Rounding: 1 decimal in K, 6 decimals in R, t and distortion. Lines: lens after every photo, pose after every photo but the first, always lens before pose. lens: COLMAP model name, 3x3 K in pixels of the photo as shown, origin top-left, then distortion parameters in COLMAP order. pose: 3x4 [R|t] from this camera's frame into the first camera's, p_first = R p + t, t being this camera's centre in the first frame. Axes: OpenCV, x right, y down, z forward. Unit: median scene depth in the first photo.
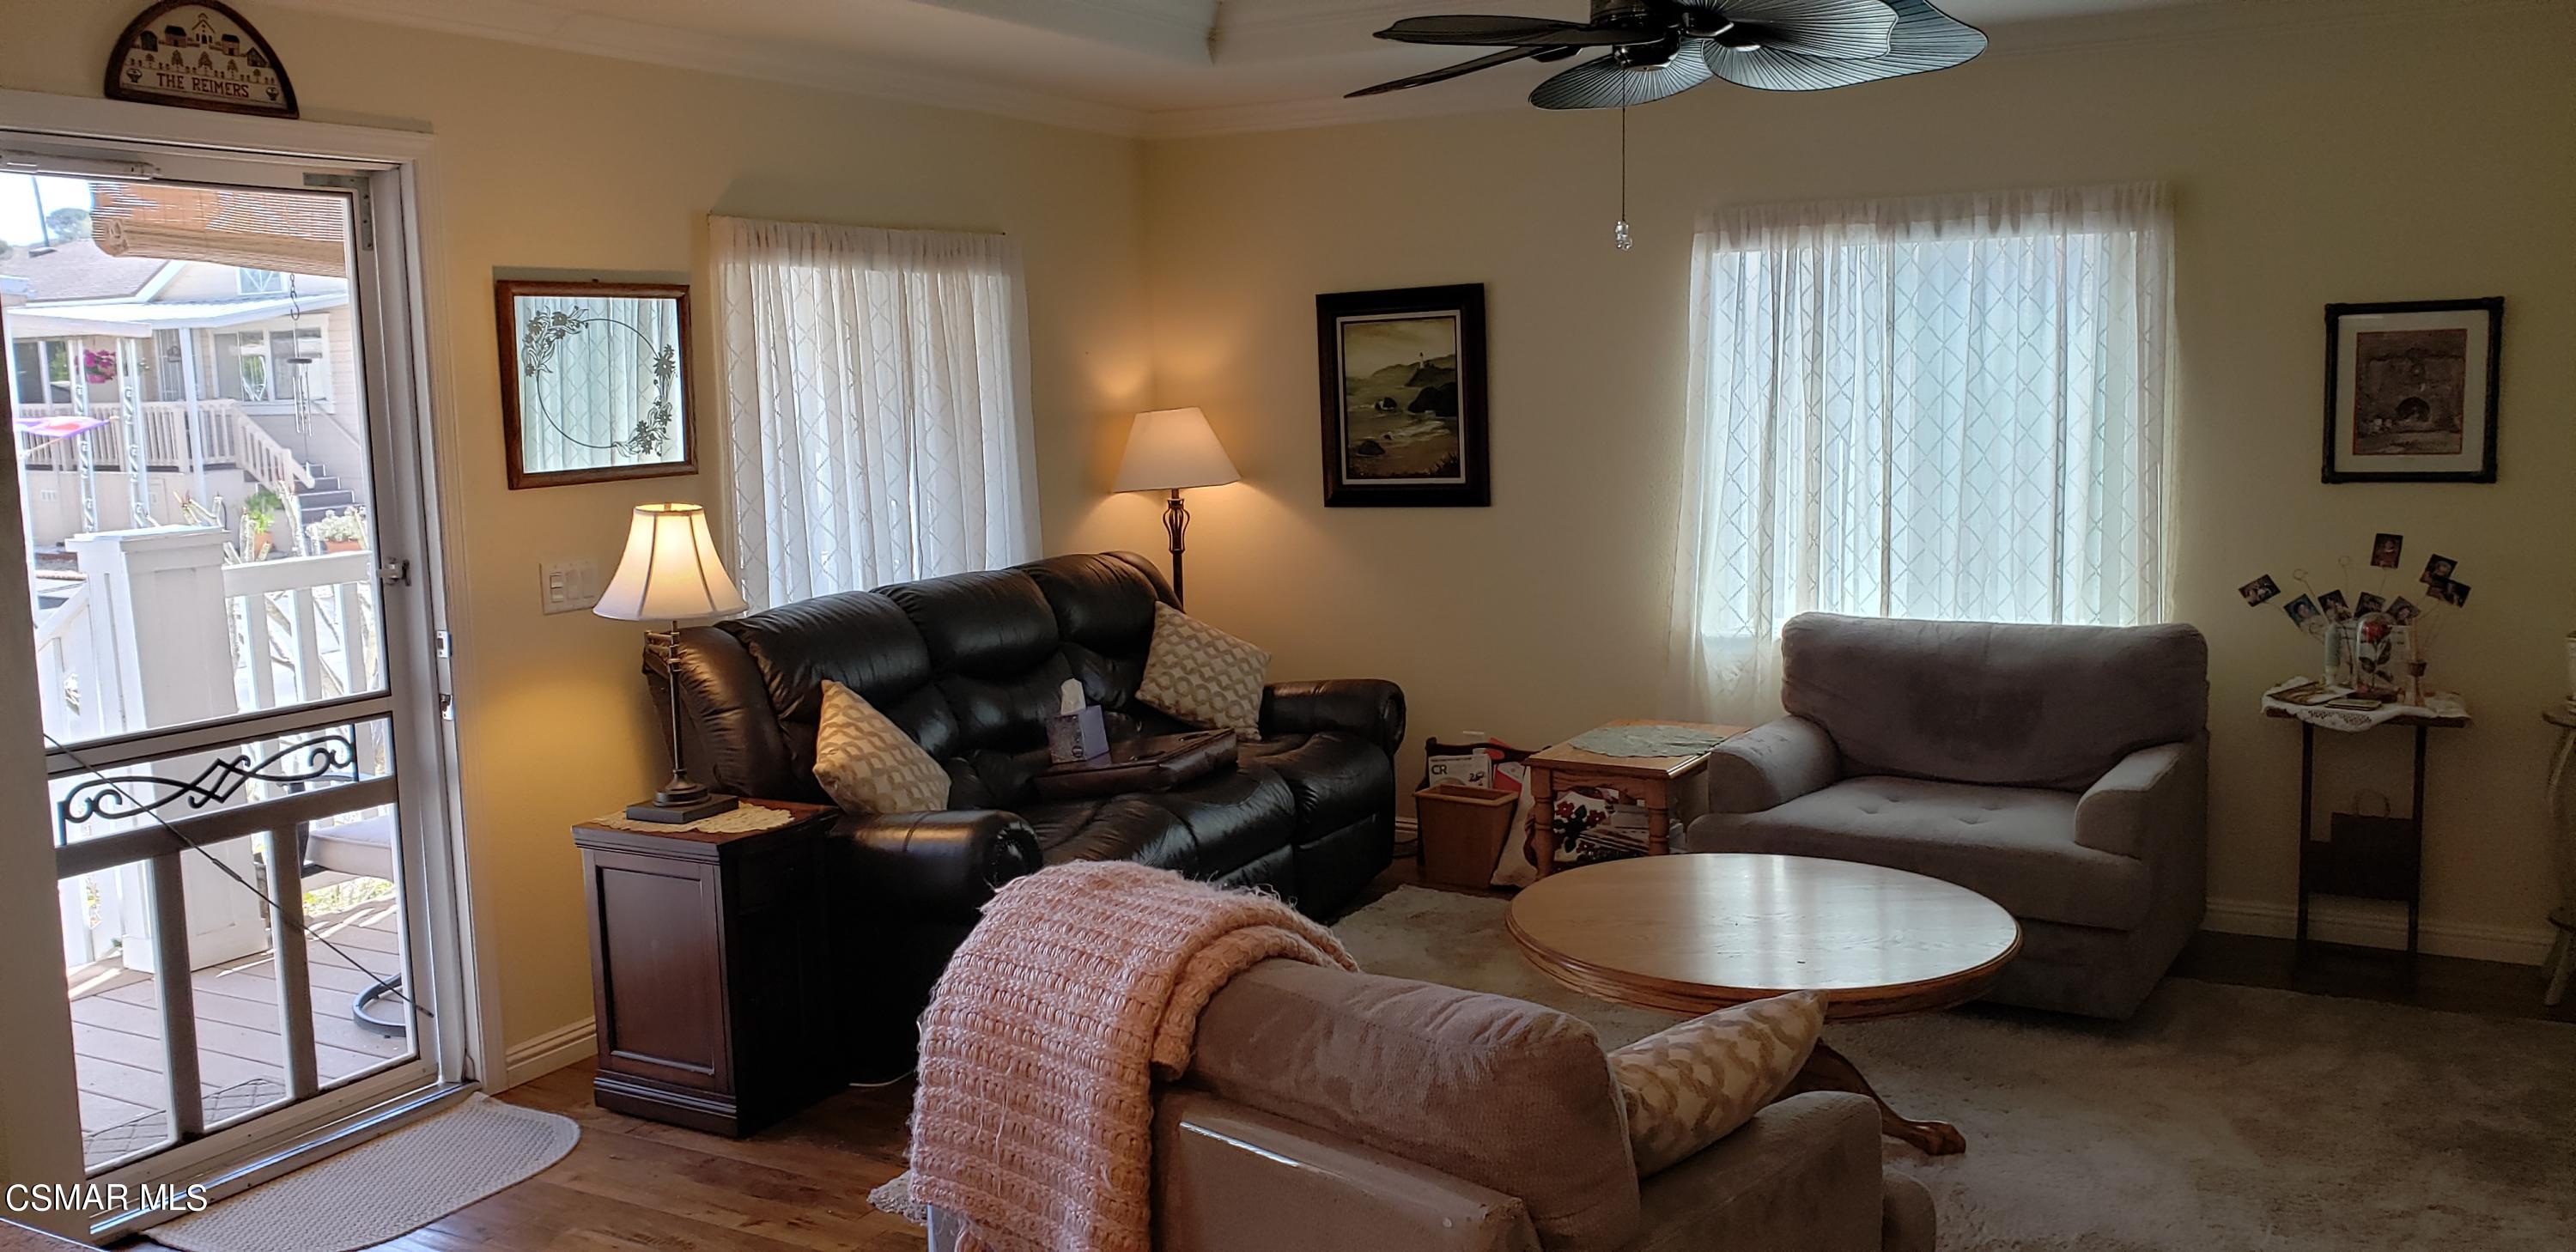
lens RADIAL K [[2056.2, 0, 1264.8], [0, 2056.2, 617.9], [0, 0, 1]] dist [0.124717, -0.120274]
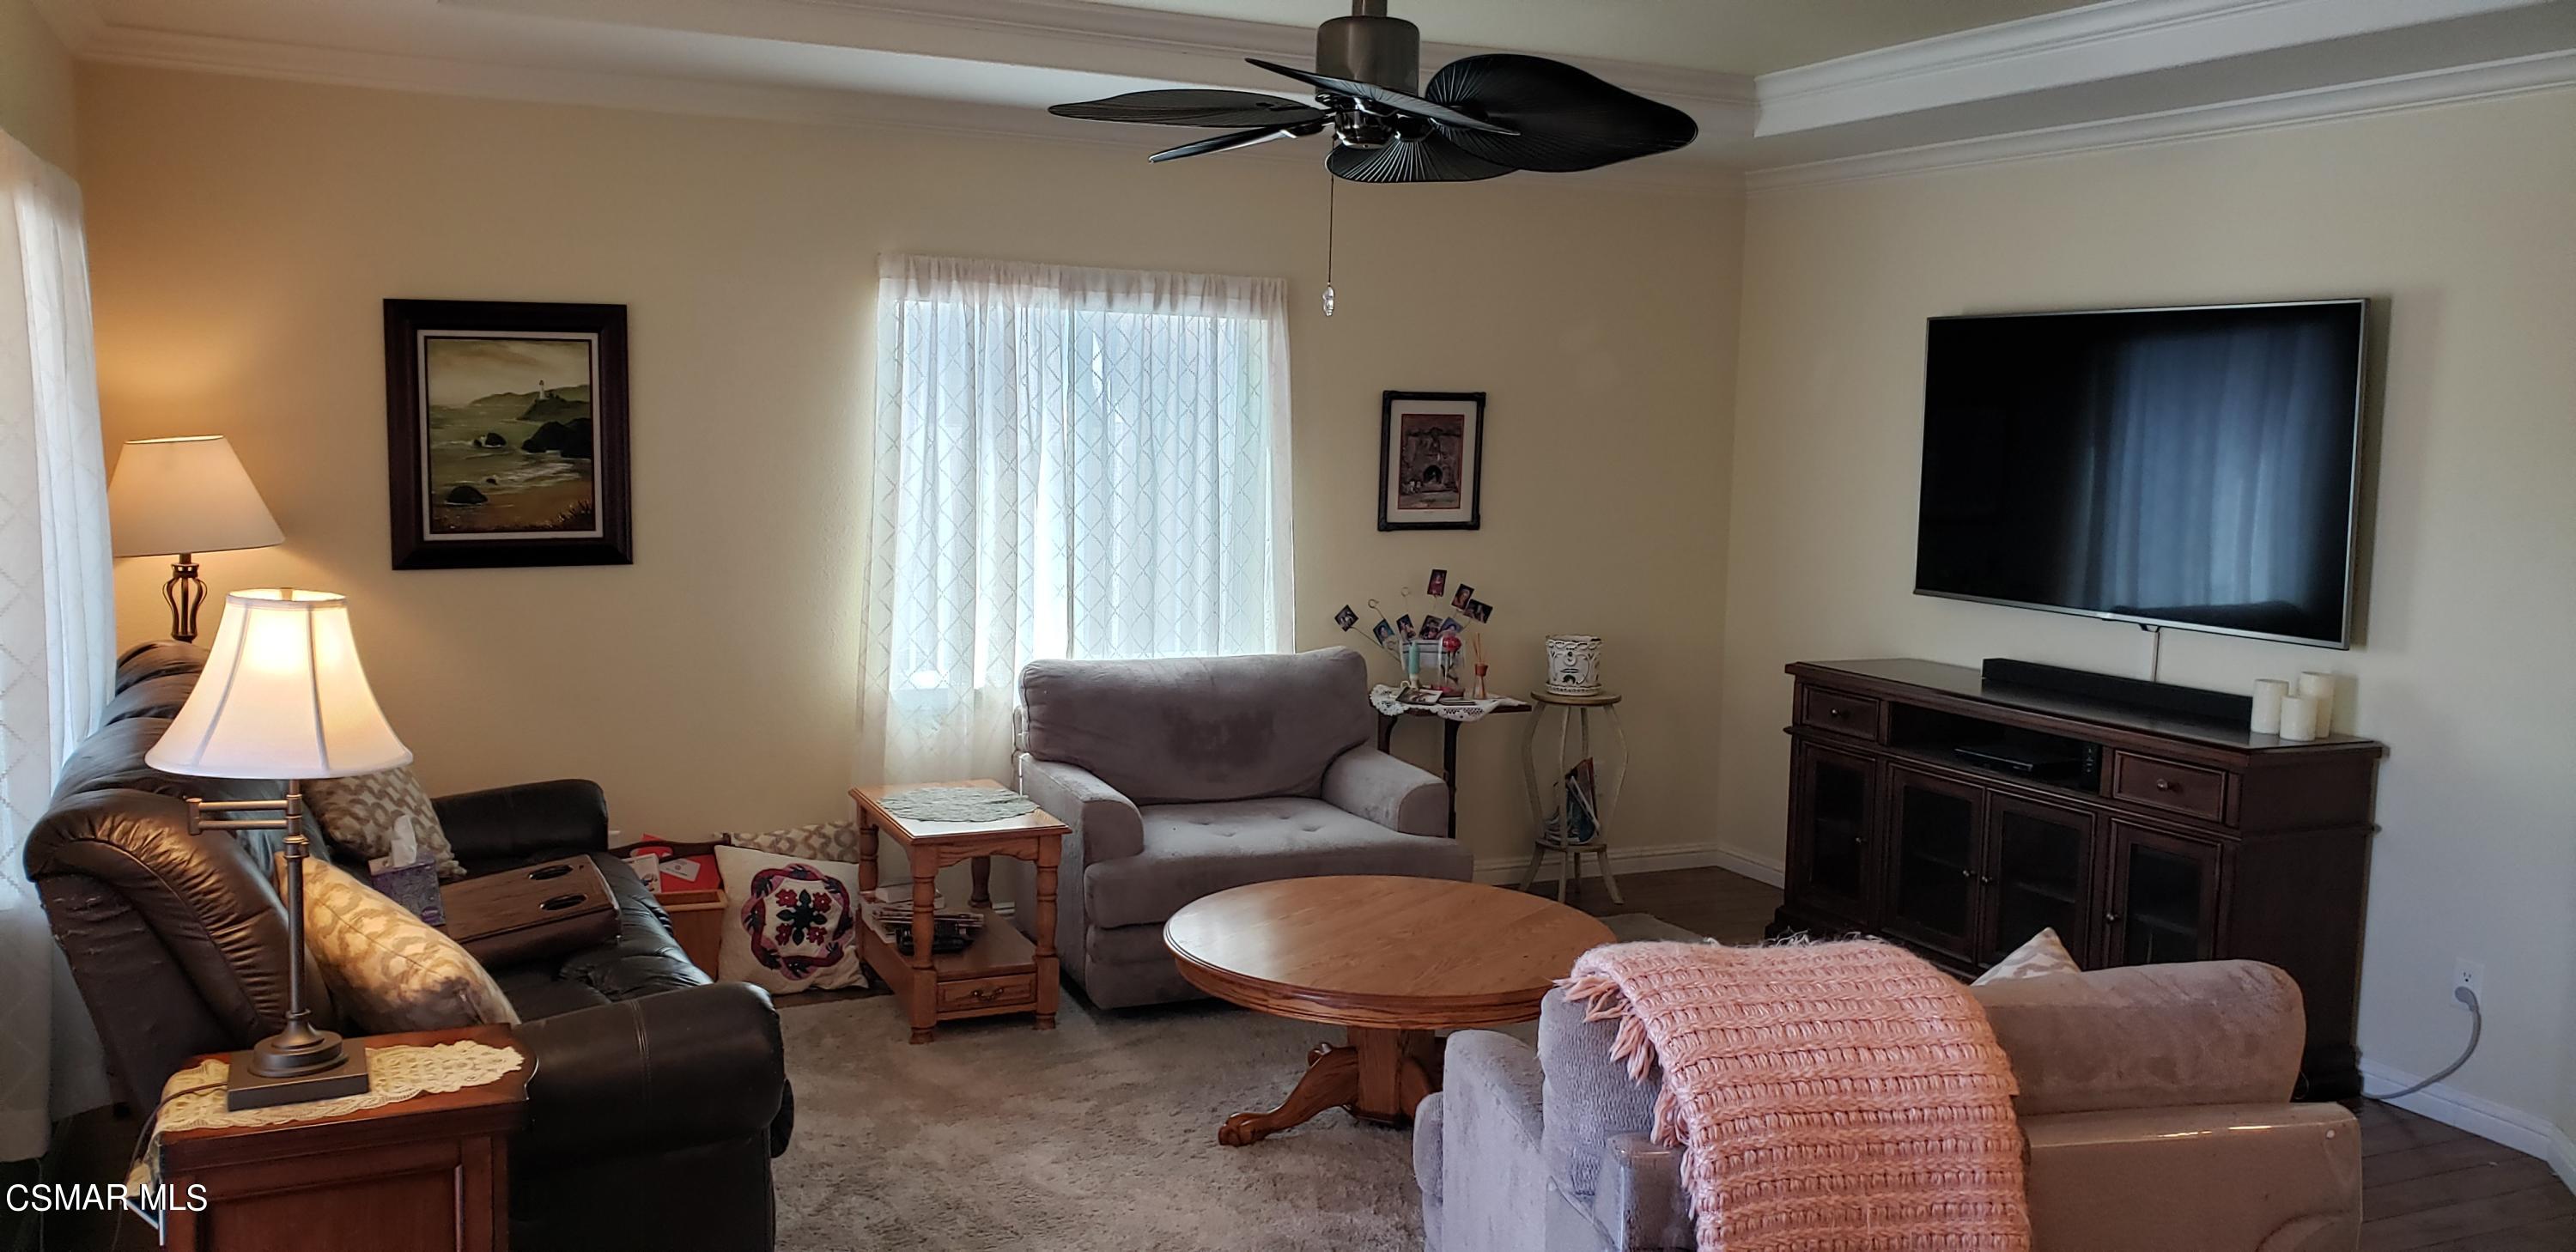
lens RADIAL K [[2056.2, 0, 1333.3], [0, 2056.2, 613.0], [0, 0, 1]] dist [0.124717, -0.120274]
pose [[0.576390, -0.043794, 0.816001, -0.568649], [0.063447, 0.997947, 0.008743, -0.029797], [-0.814708, 0.046734, 0.577985, 0.339321]]
